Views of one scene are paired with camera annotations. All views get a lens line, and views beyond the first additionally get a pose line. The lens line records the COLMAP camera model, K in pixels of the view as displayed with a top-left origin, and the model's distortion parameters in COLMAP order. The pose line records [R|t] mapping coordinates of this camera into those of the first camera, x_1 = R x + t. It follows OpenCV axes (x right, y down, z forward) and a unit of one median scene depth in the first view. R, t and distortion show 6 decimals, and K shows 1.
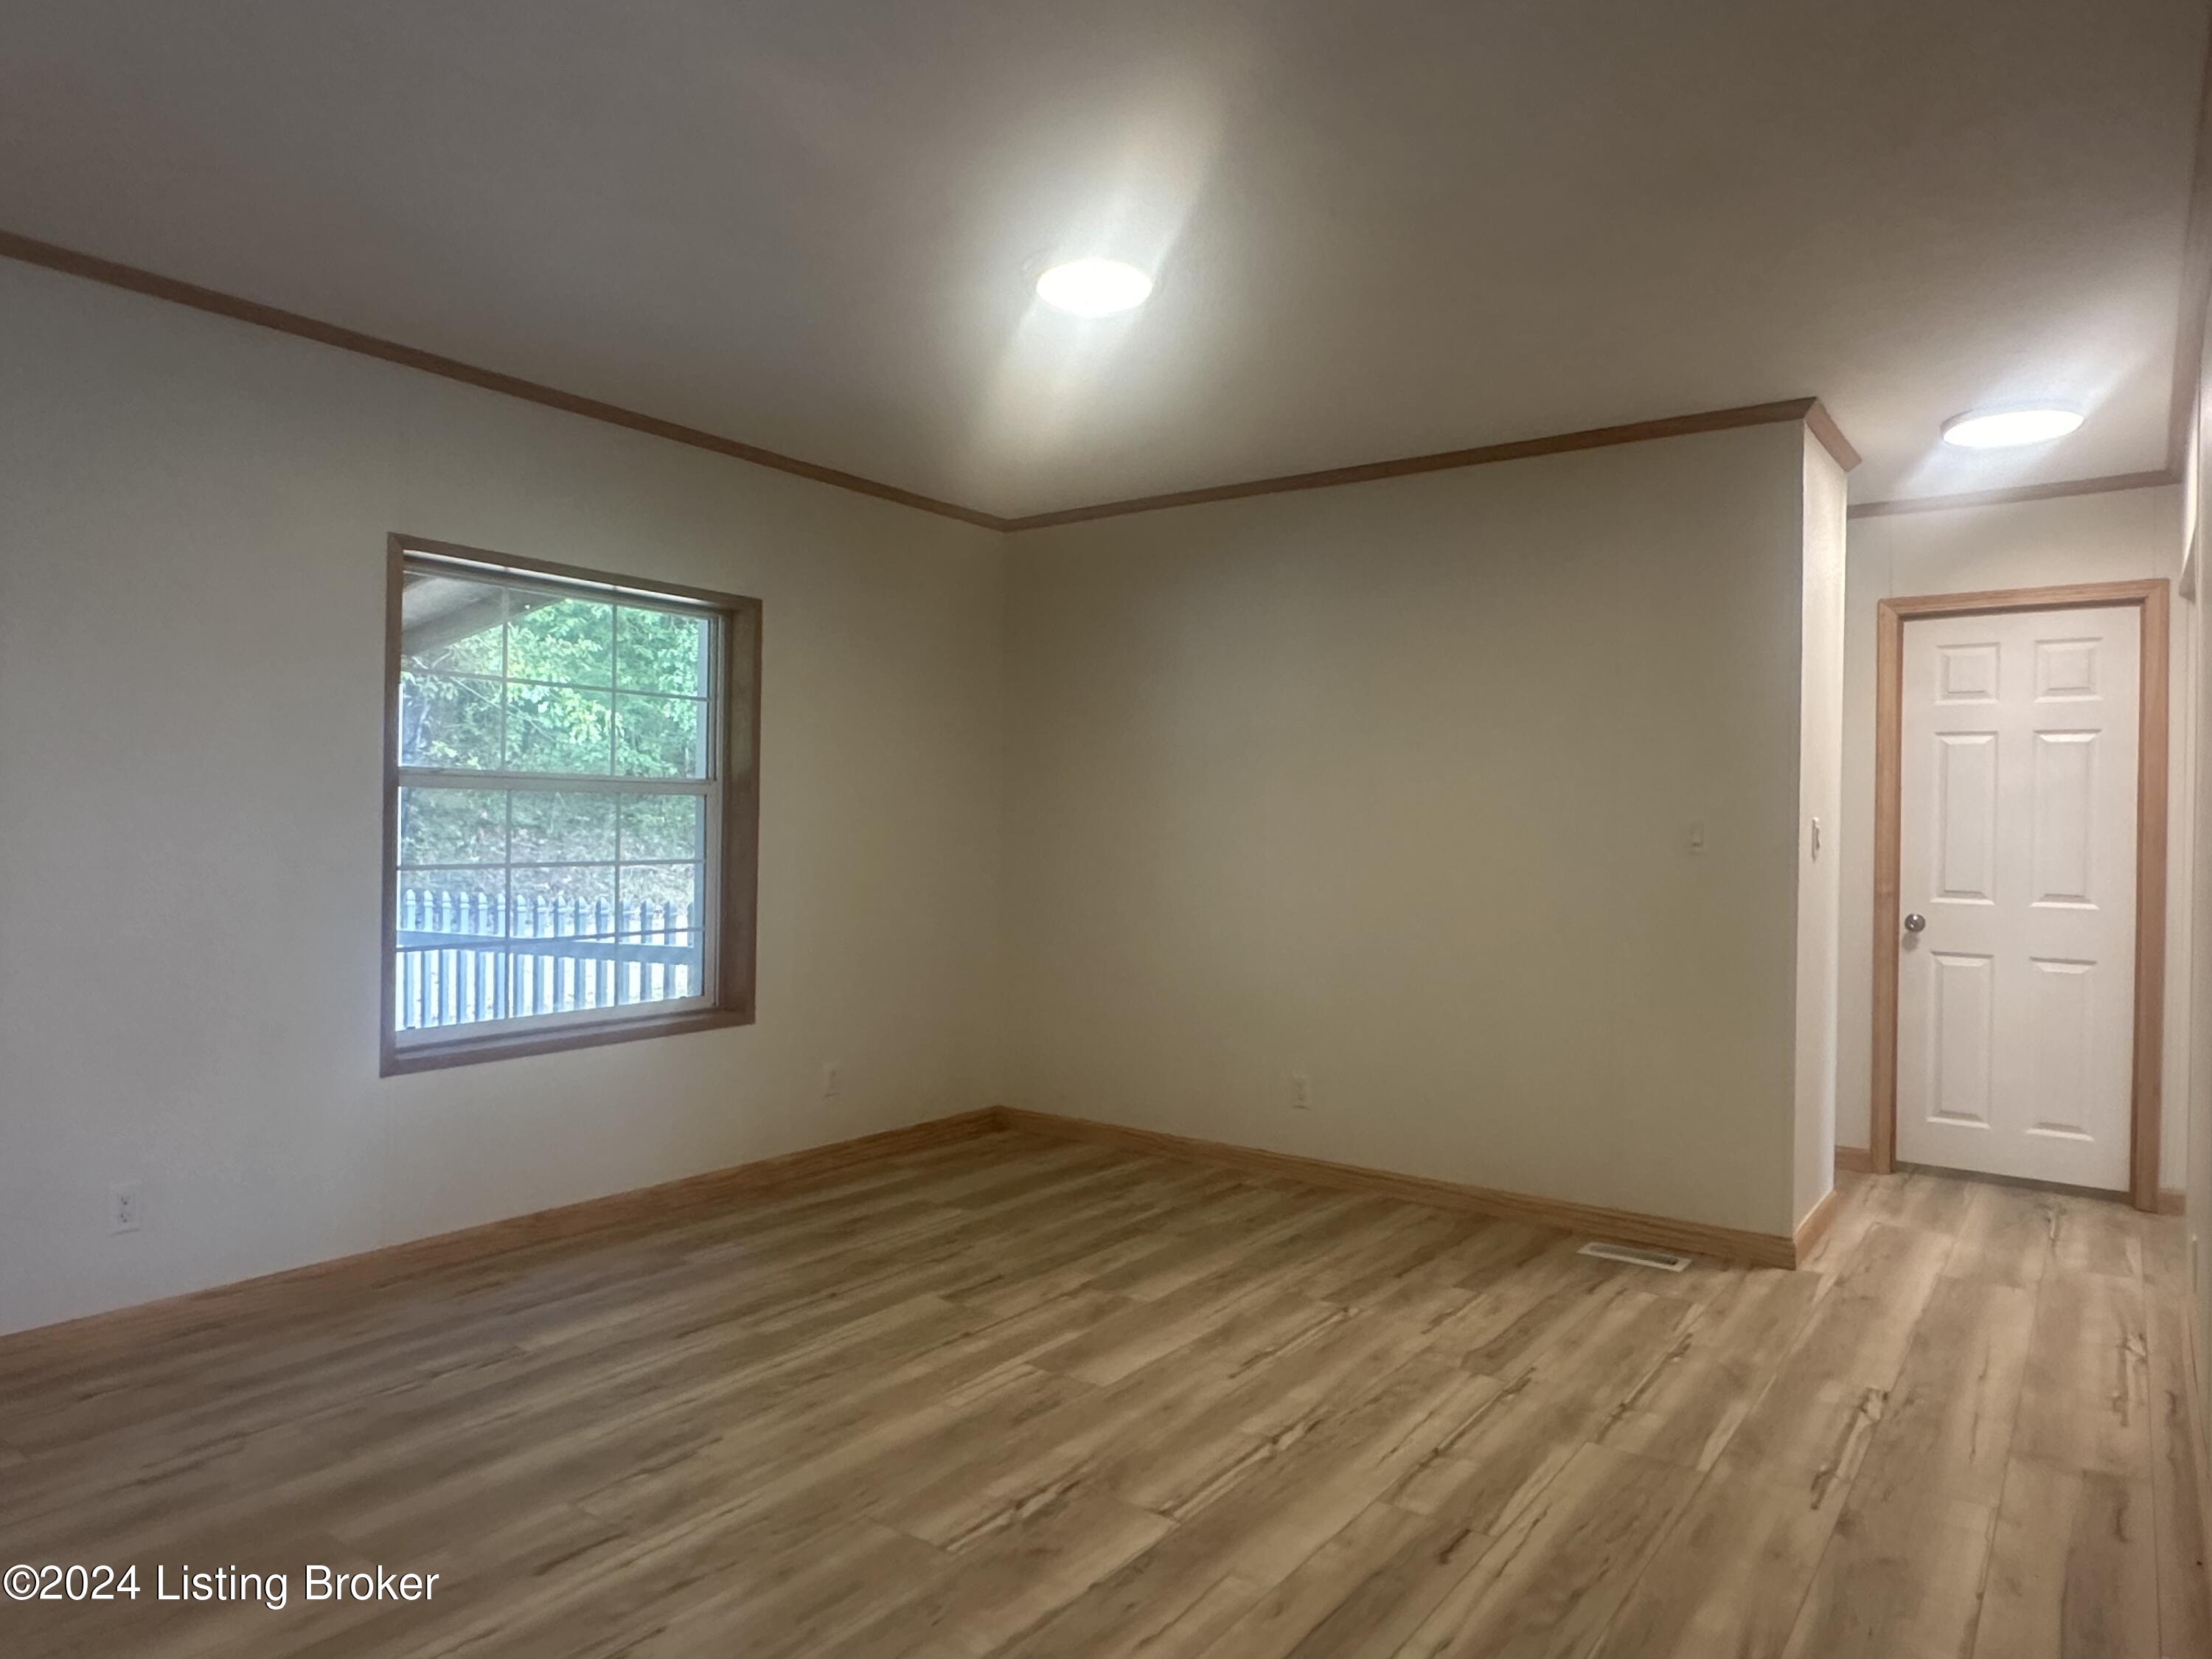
lens RADIAL K [[1411.2, 0, 1091.9], [0, 1411.2, 826.9], [0, 0, 1]] dist [-0.004709, 0.001694]
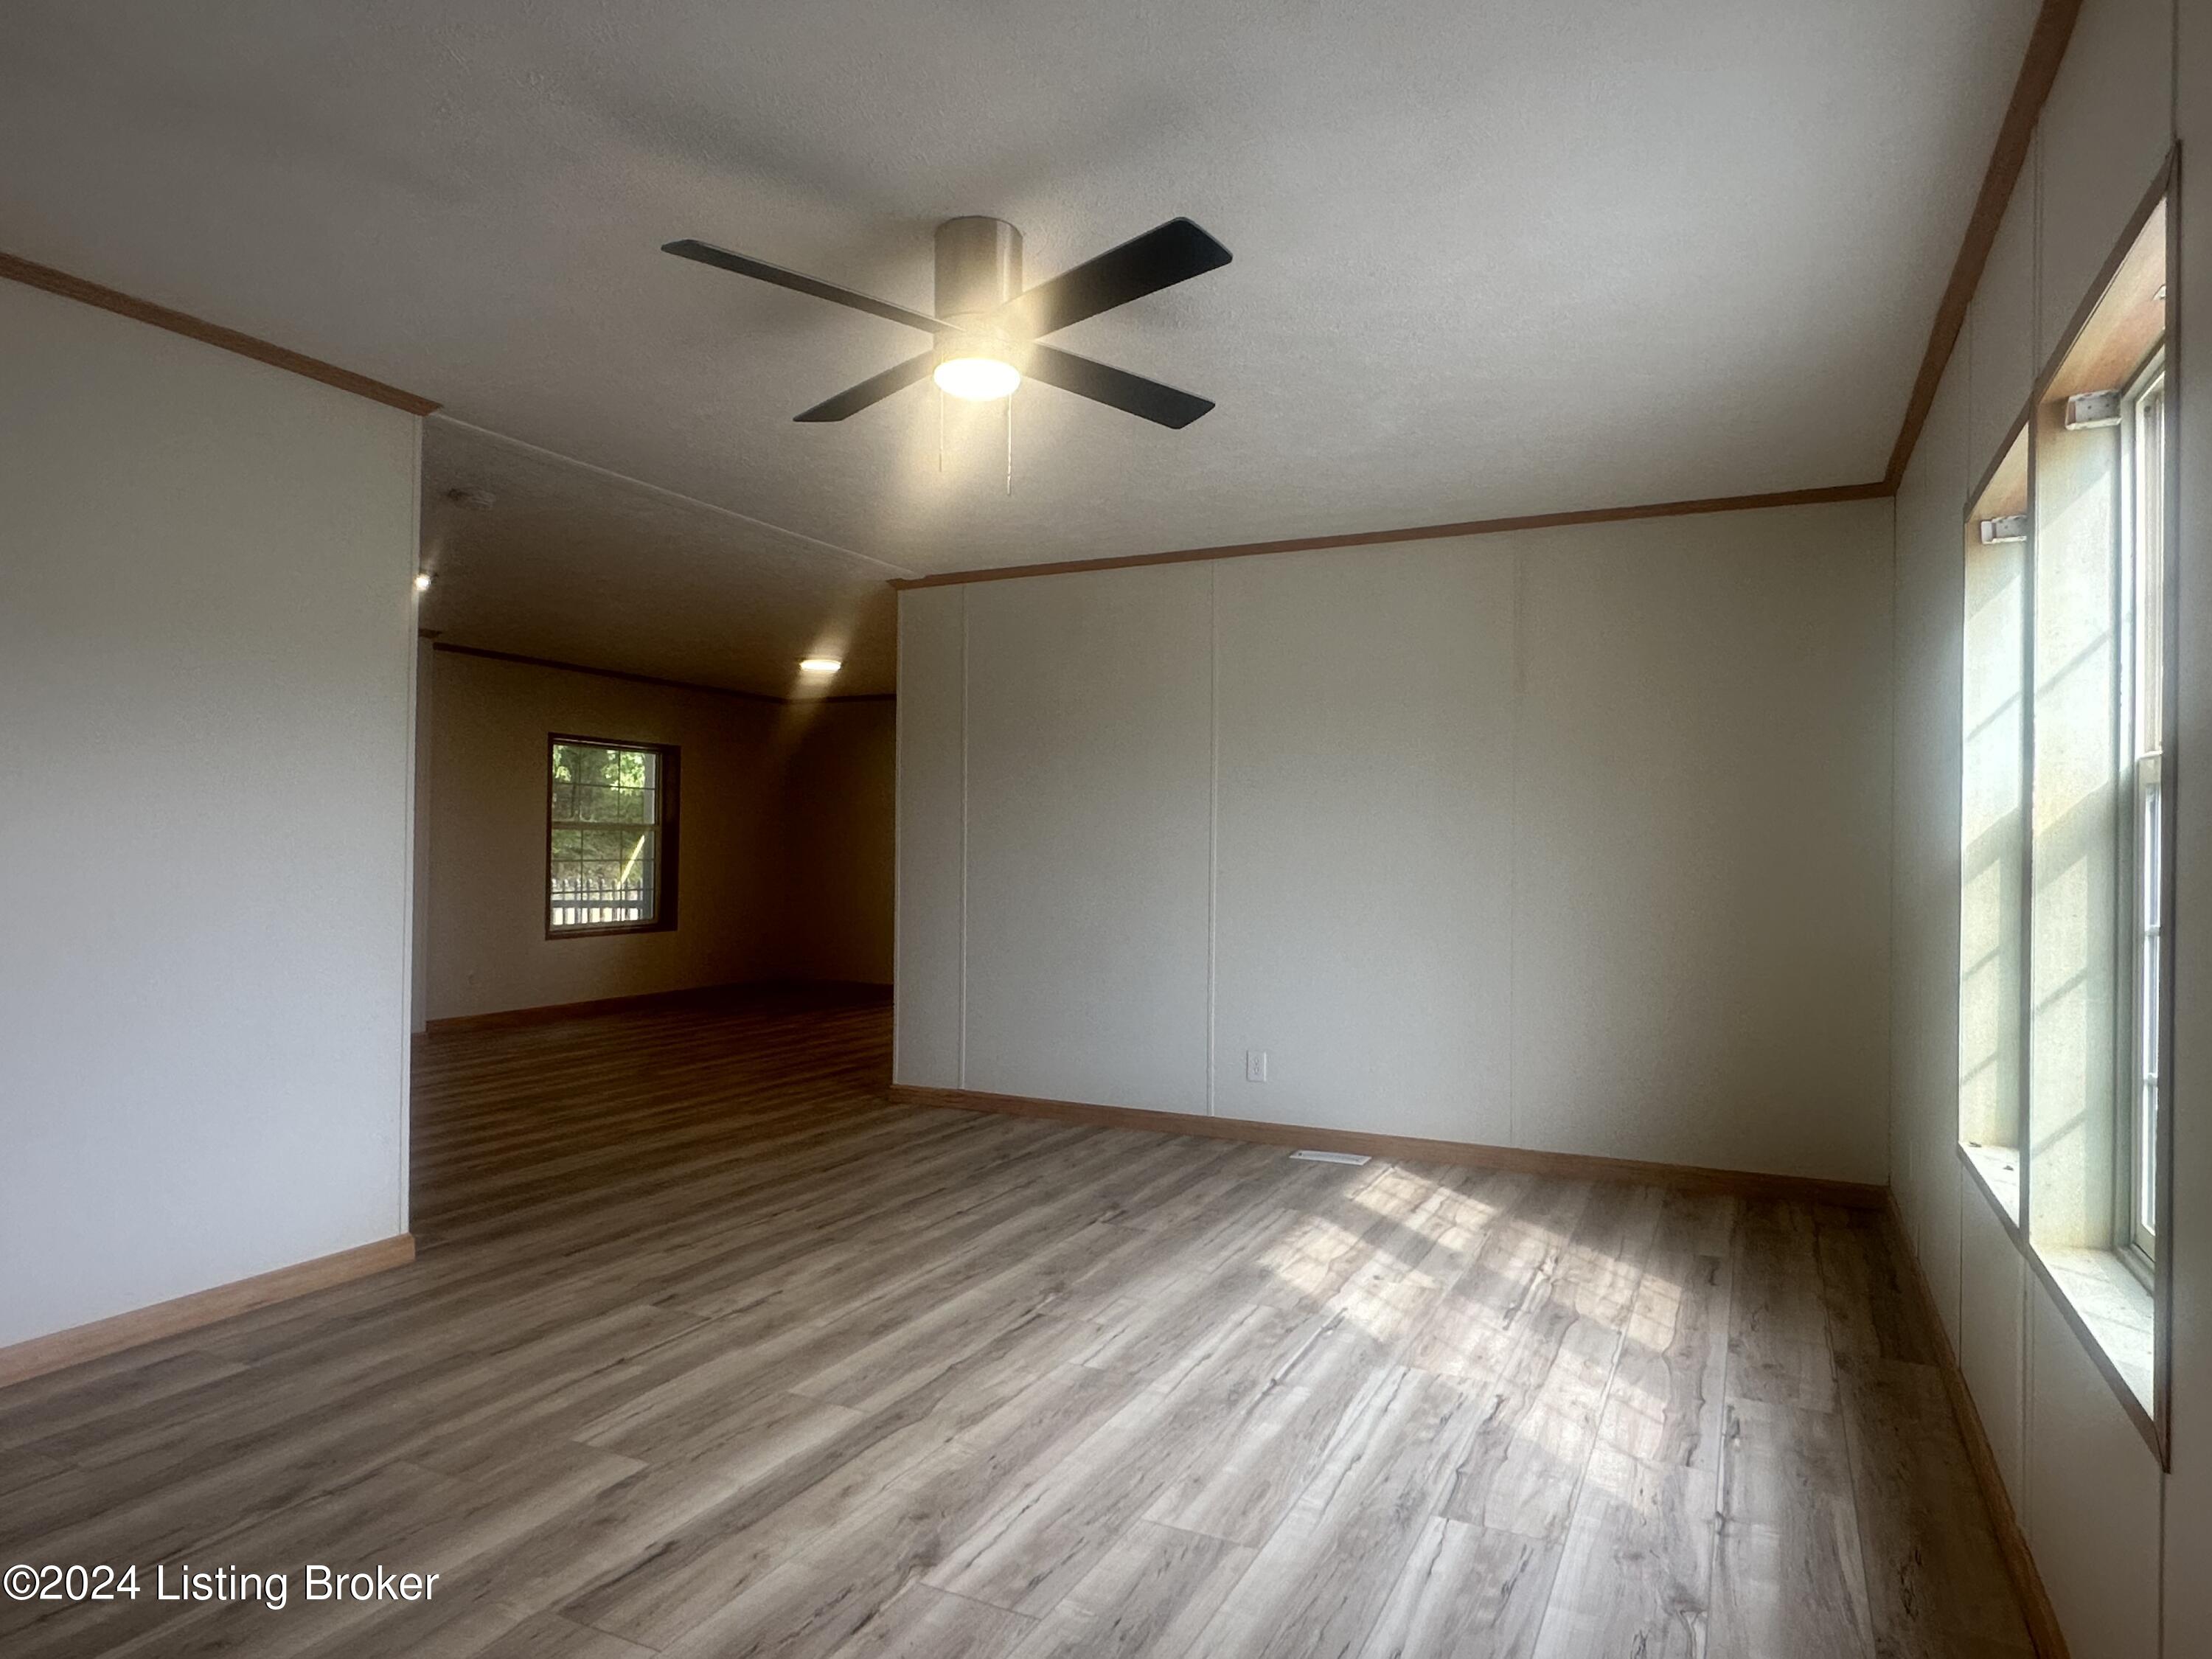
lens RADIAL K [[1376.7, 0, 1123.5], [0, 1376.7, 838.9], [0, 0, 1]] dist [0.003948, -0.009661]
pose [[0.982508, -0.001590, 0.186212, 0.094126], [0.002737, 0.999979, -0.005902, 0.009929], [-0.186199, 0.006309, 0.982492, -2.151378]]
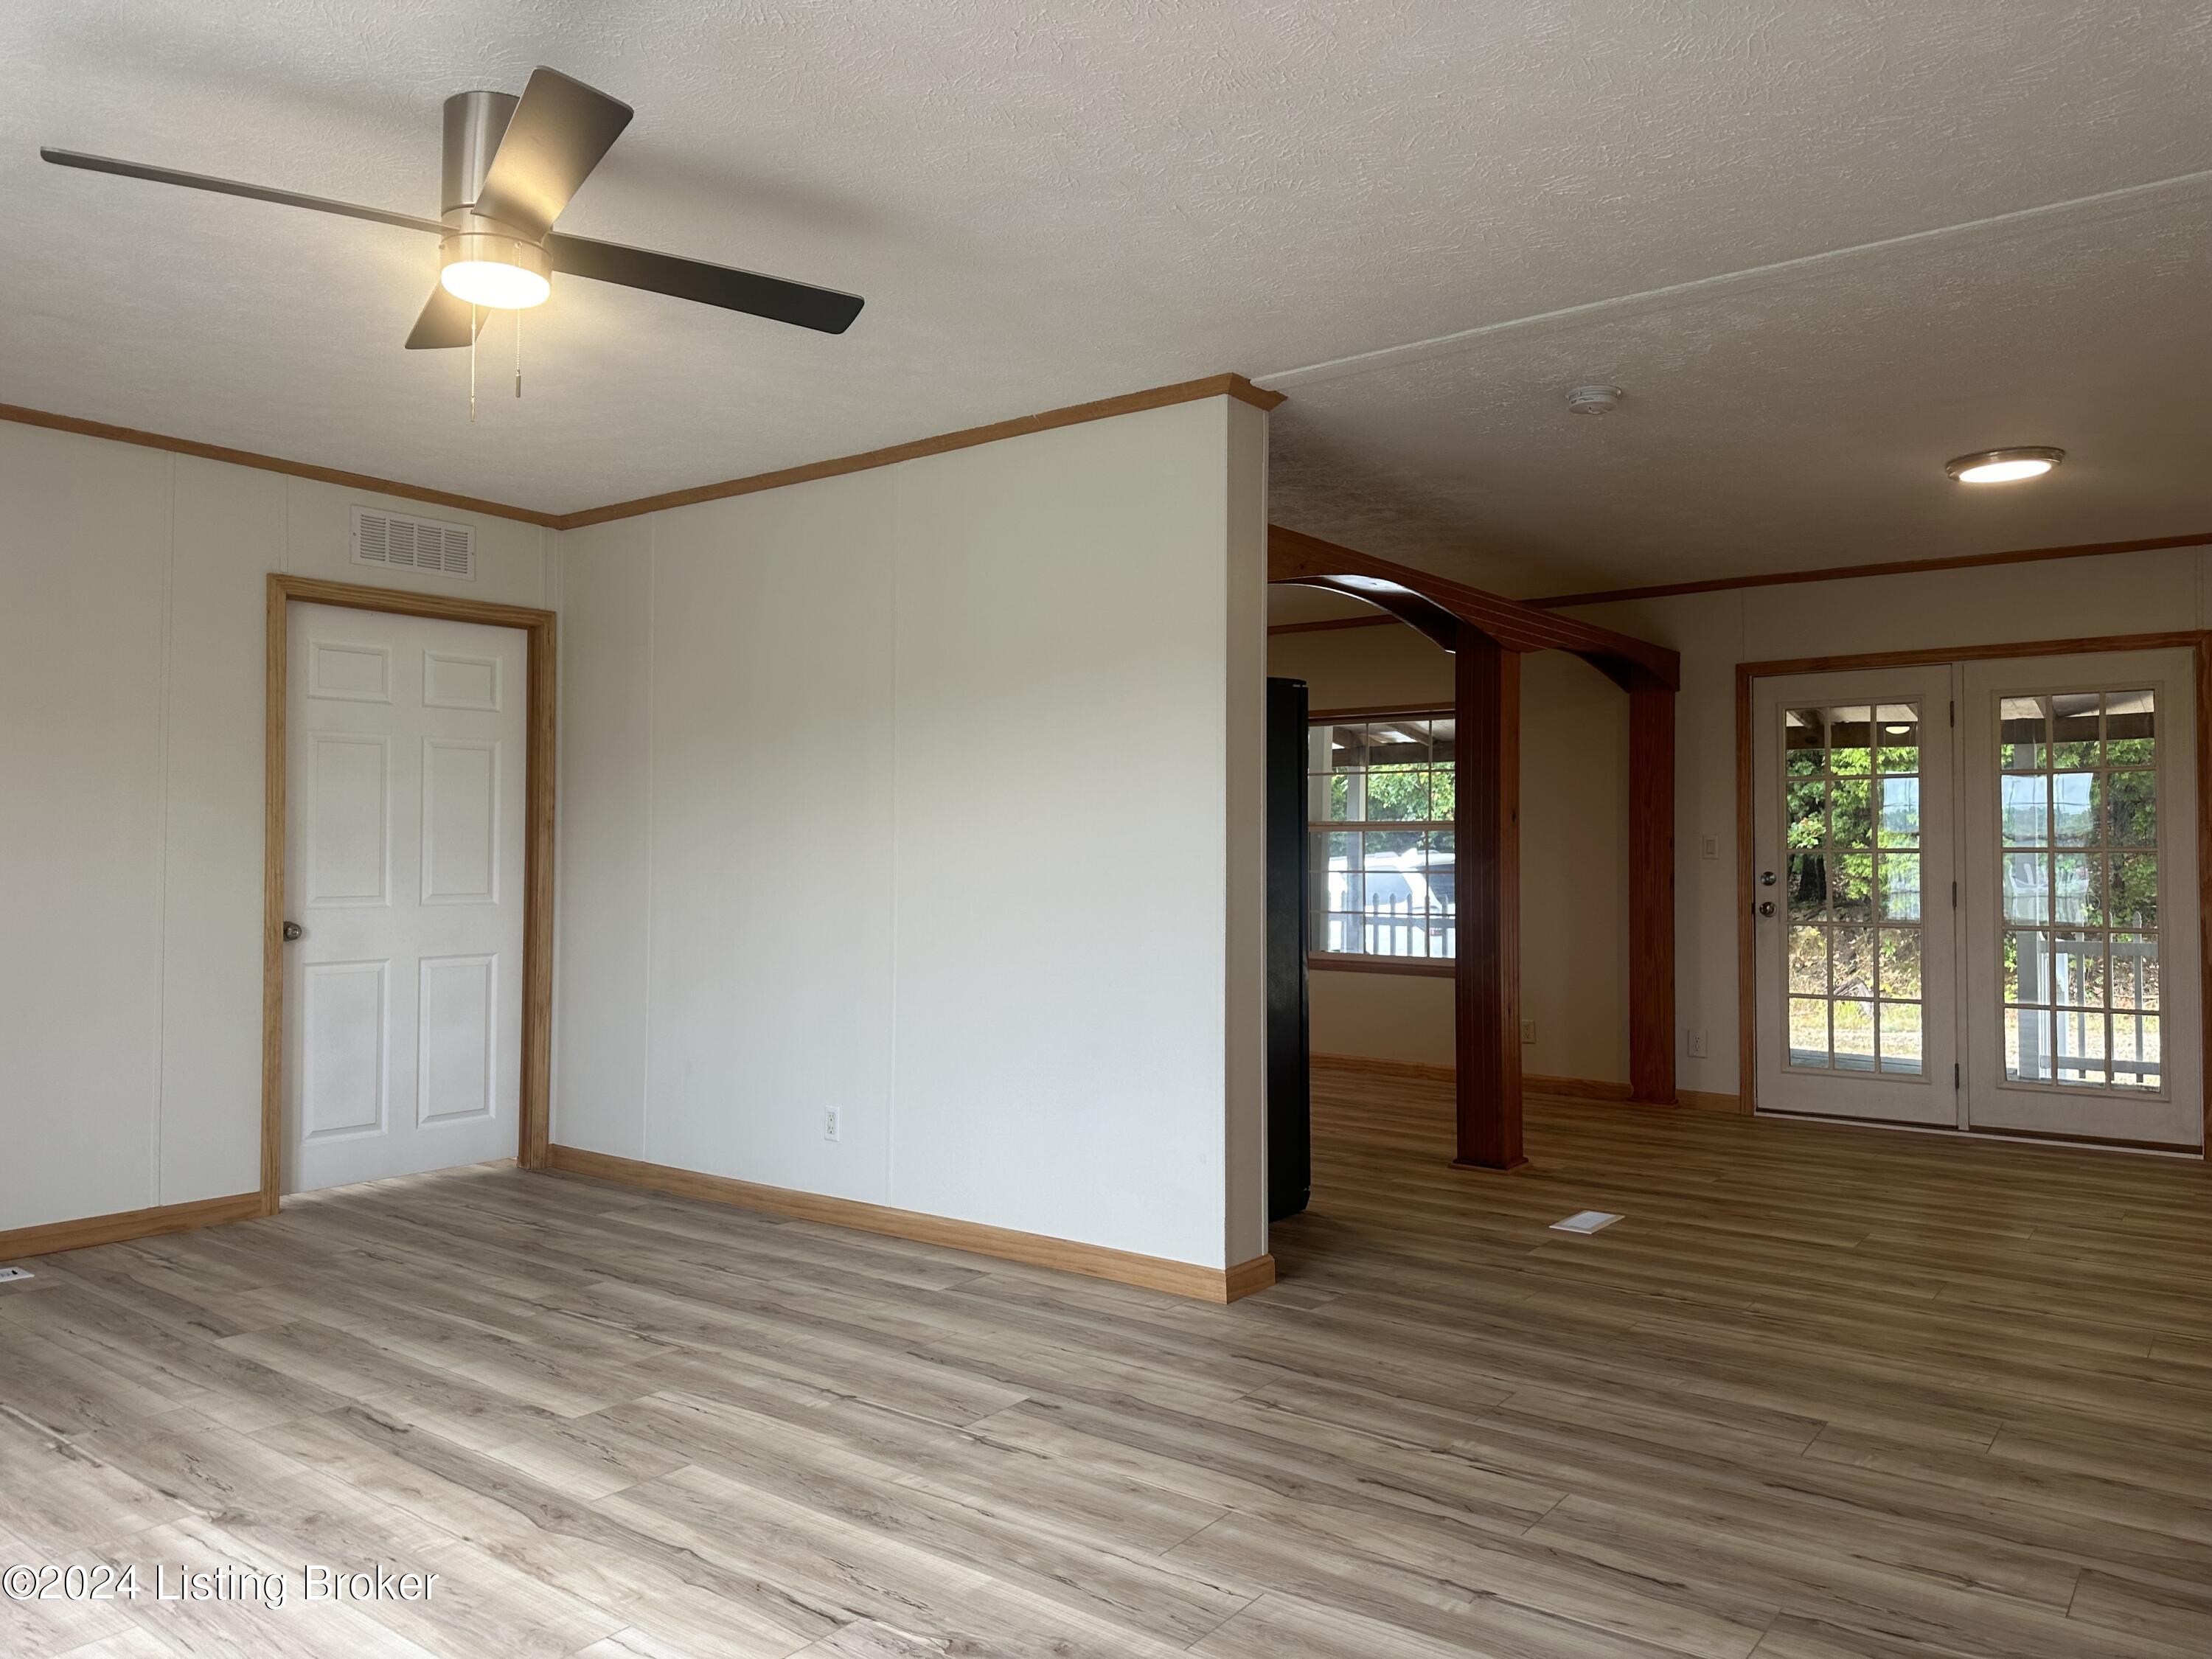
lens RADIAL K [[1559.5, 0, 1062.3], [0, 1559.5, 812.5], [0, 0, 1]] dist [0.024775, -0.029875]
pose [[-0.032869, -0.036311, -0.998800, 1.110395], [-0.004785, 0.999334, -0.036173, 0.020590], [0.999448, 0.003590, -0.033021, -0.774813]]
